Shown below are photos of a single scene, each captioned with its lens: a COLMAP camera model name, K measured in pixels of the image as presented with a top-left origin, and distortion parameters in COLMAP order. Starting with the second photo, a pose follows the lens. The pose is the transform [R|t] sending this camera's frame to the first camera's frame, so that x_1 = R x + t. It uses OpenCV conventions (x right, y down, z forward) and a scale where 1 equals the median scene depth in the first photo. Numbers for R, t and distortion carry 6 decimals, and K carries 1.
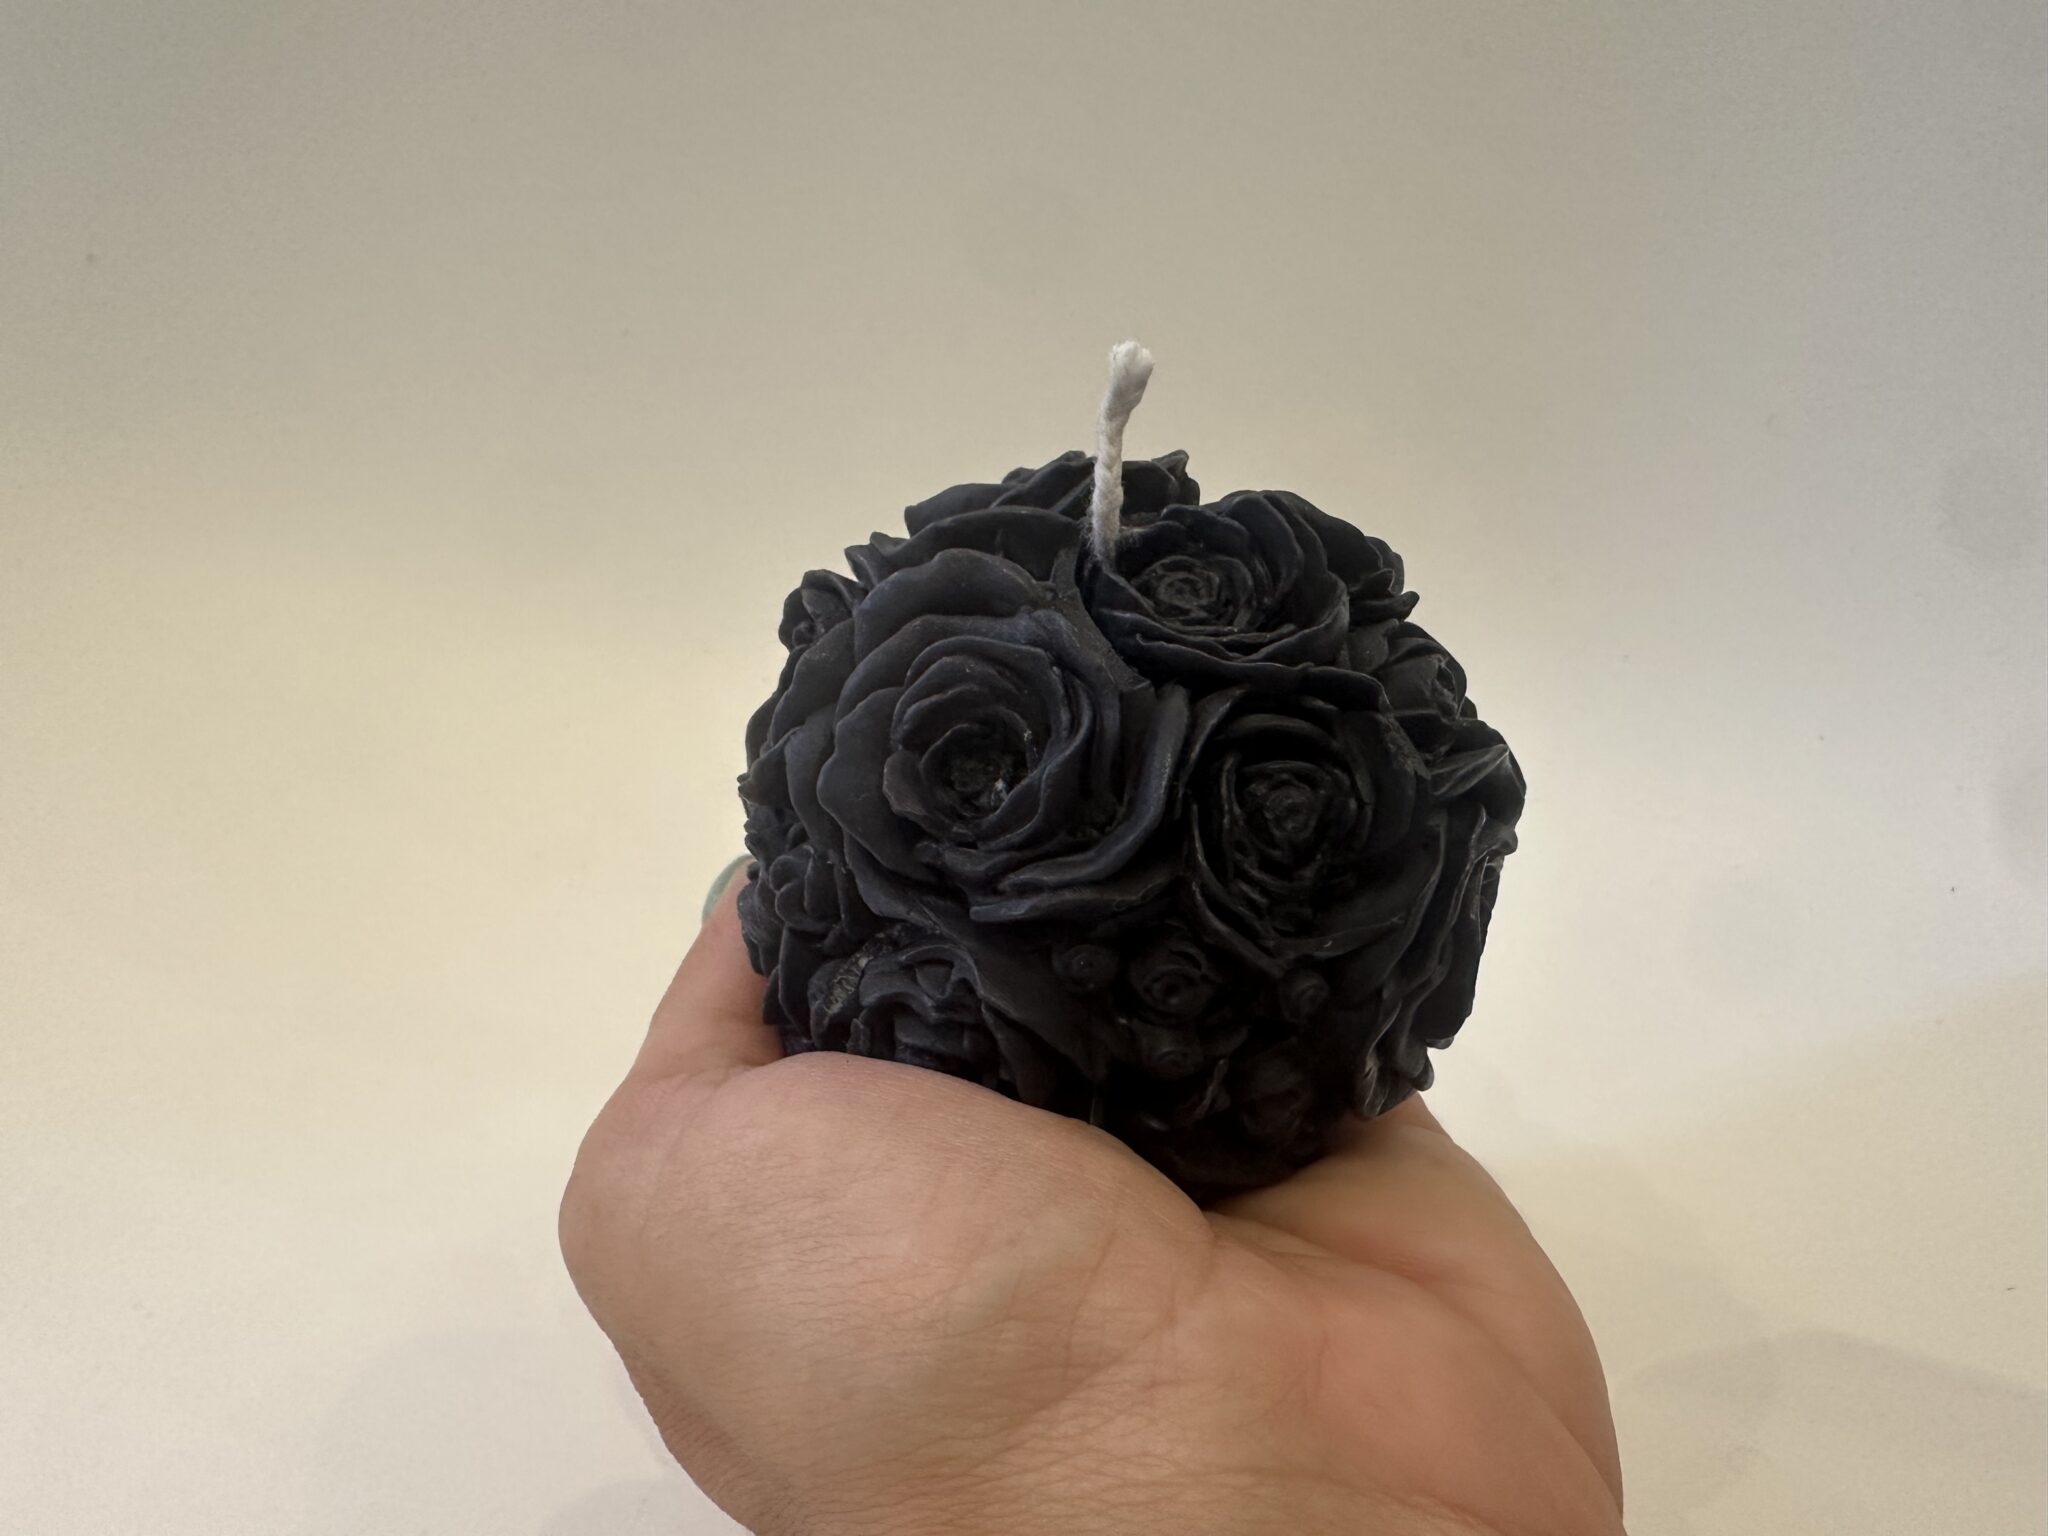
lens RADIAL K [[1472.6, 0, 1021.9], [0, 1472.6, 765.9], [0, 0, 1]] dist [-0.008173, 0.002559]
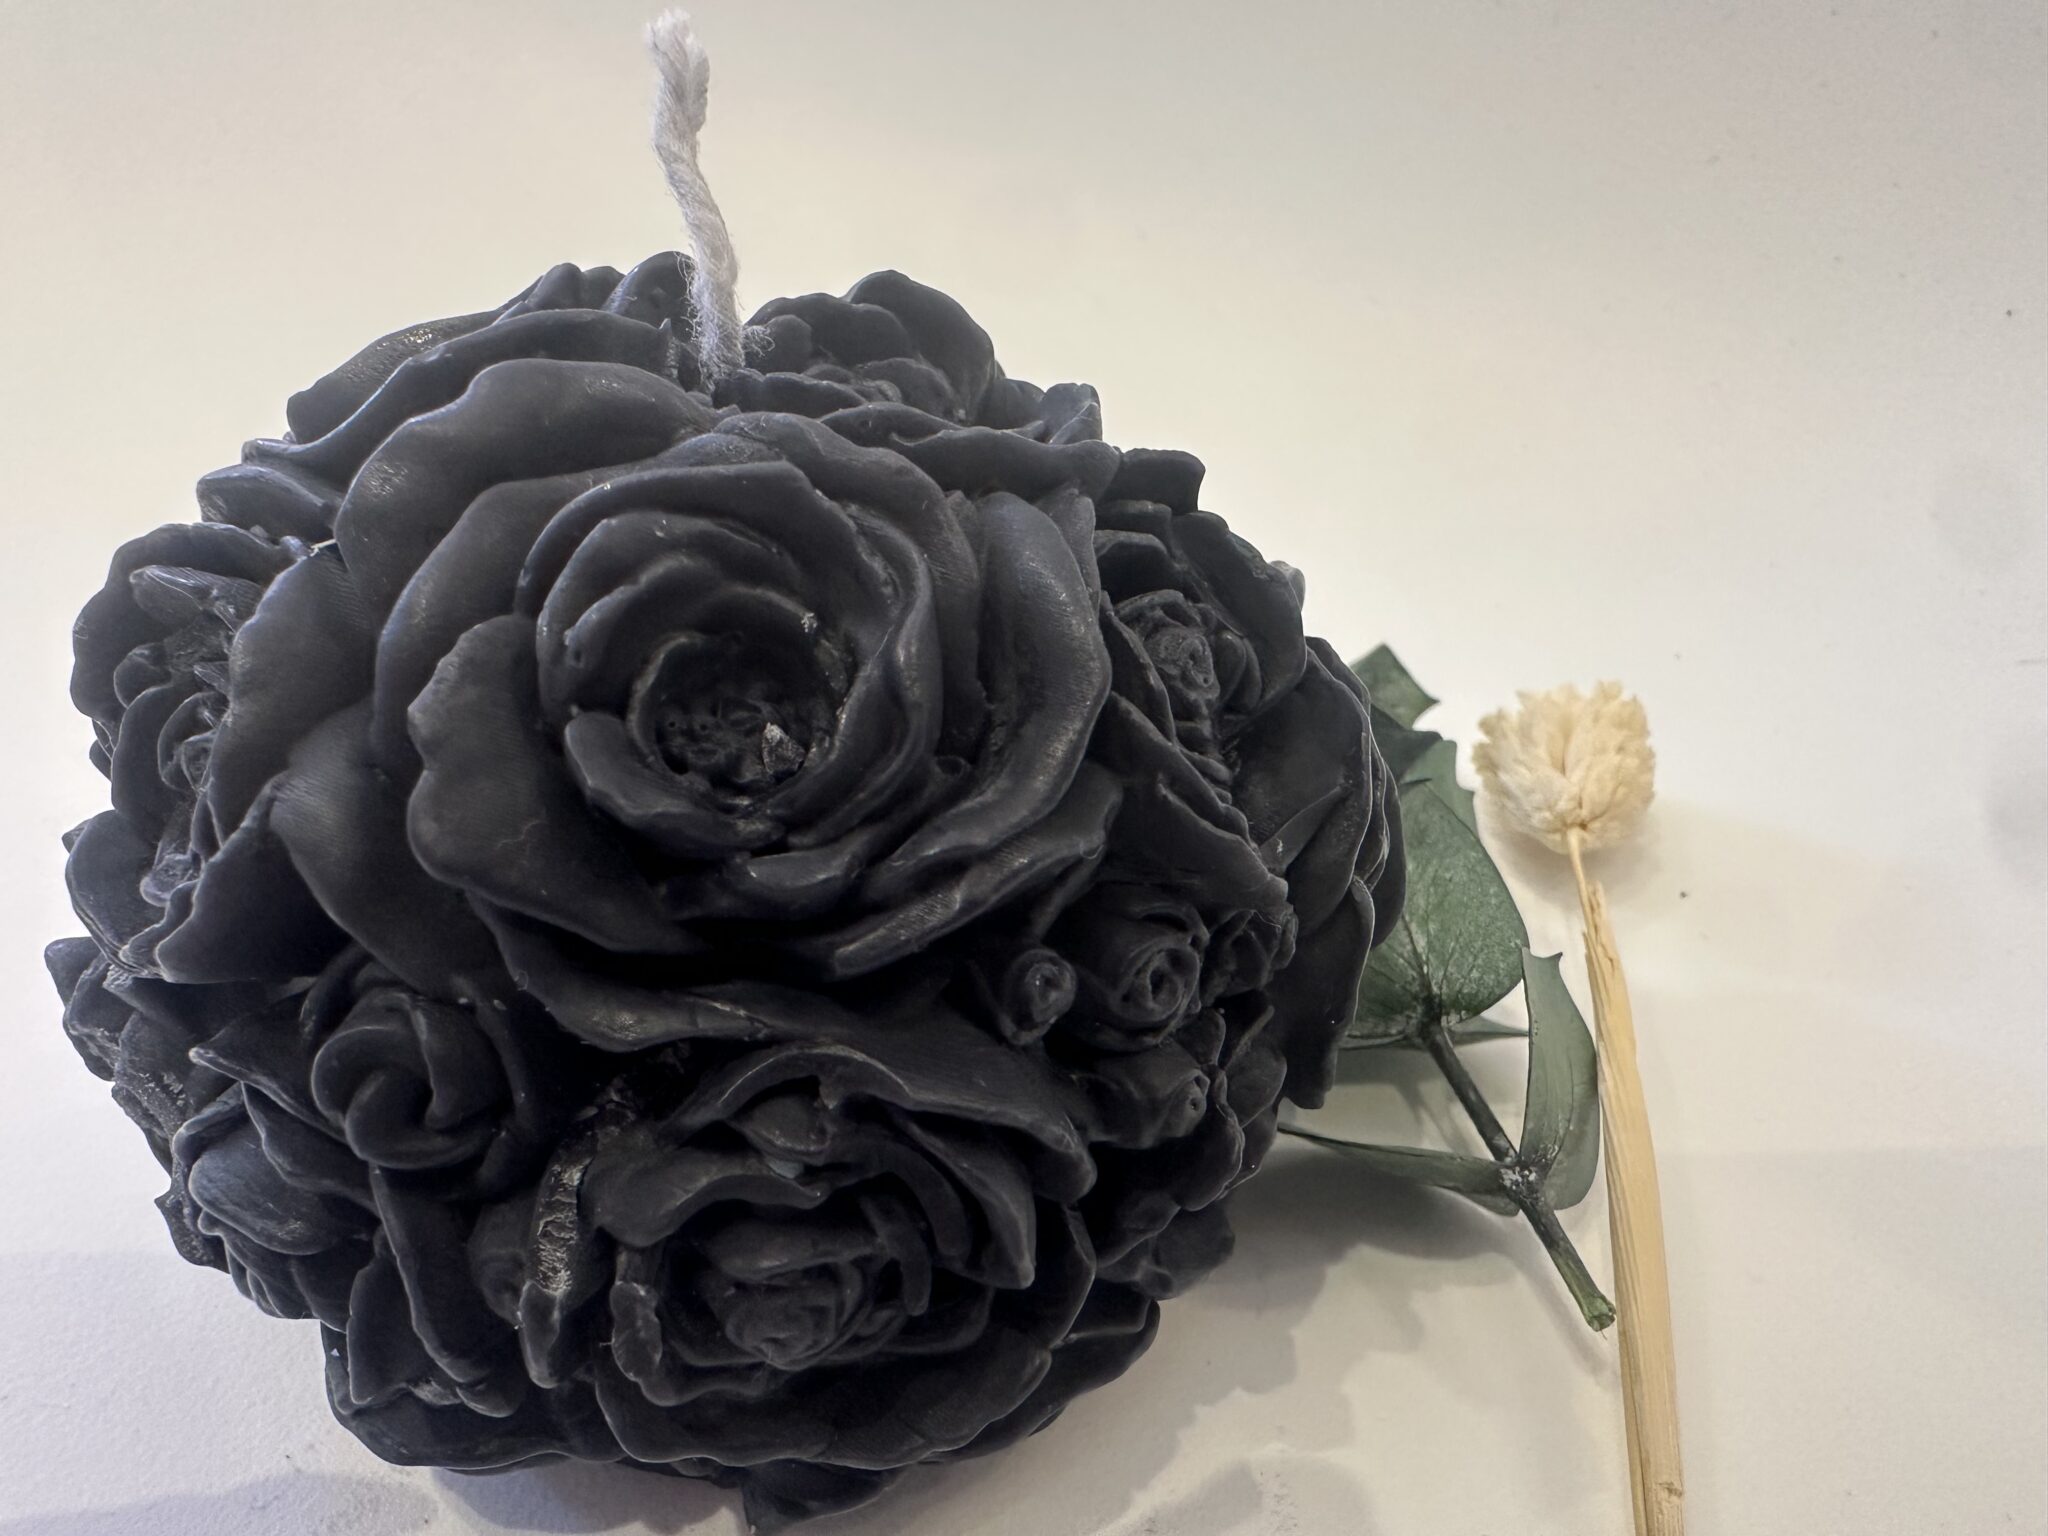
lens RADIAL K [[1472.6, 0, 1011.6], [0, 1472.6, 802.1], [0, 0, 1]] dist [-0.008173, 0.002559]
pose [[0.796426, -0.272737, 0.539742, -0.240246], [0.321531, 0.946890, 0.004031, 0.061822], [-0.512176, 0.170333, 0.841821, 0.509040]]
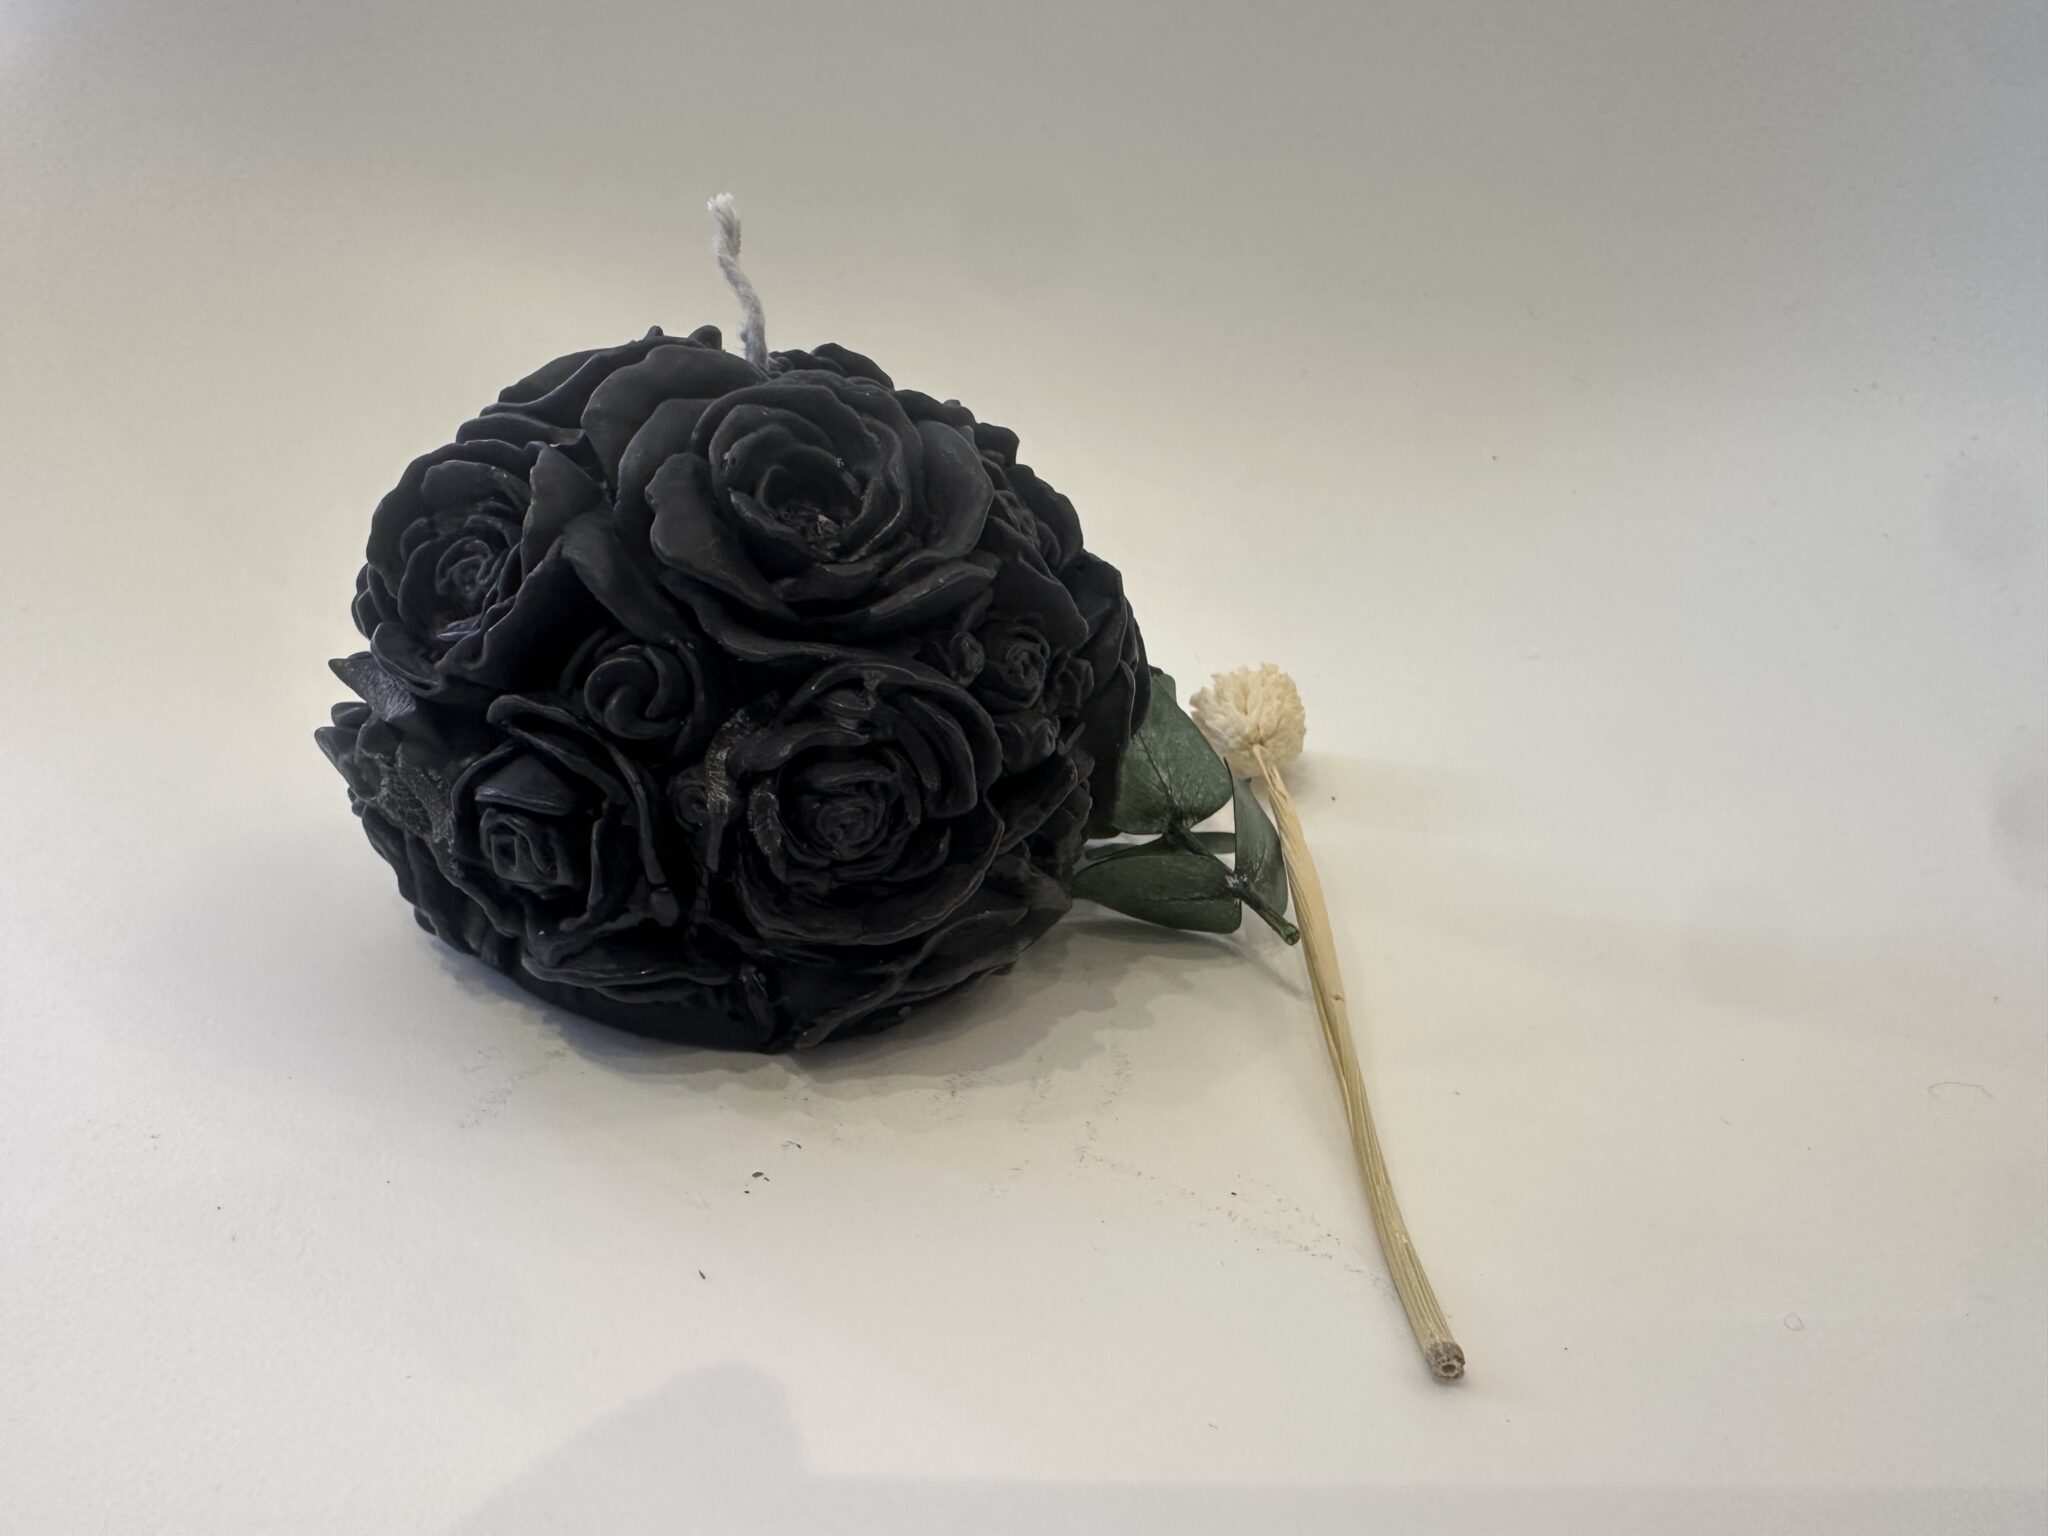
lens RADIAL K [[1472.6, 0, 1026.0], [0, 1472.6, 790.0], [0, 0, 1]] dist [-0.008173, 0.002559]
pose [[0.662501, -0.185655, 0.725690, -0.694358], [0.394808, 0.909851, -0.127661, 0.367978], [-0.636569, 0.371083, 0.676075, 0.288228]]
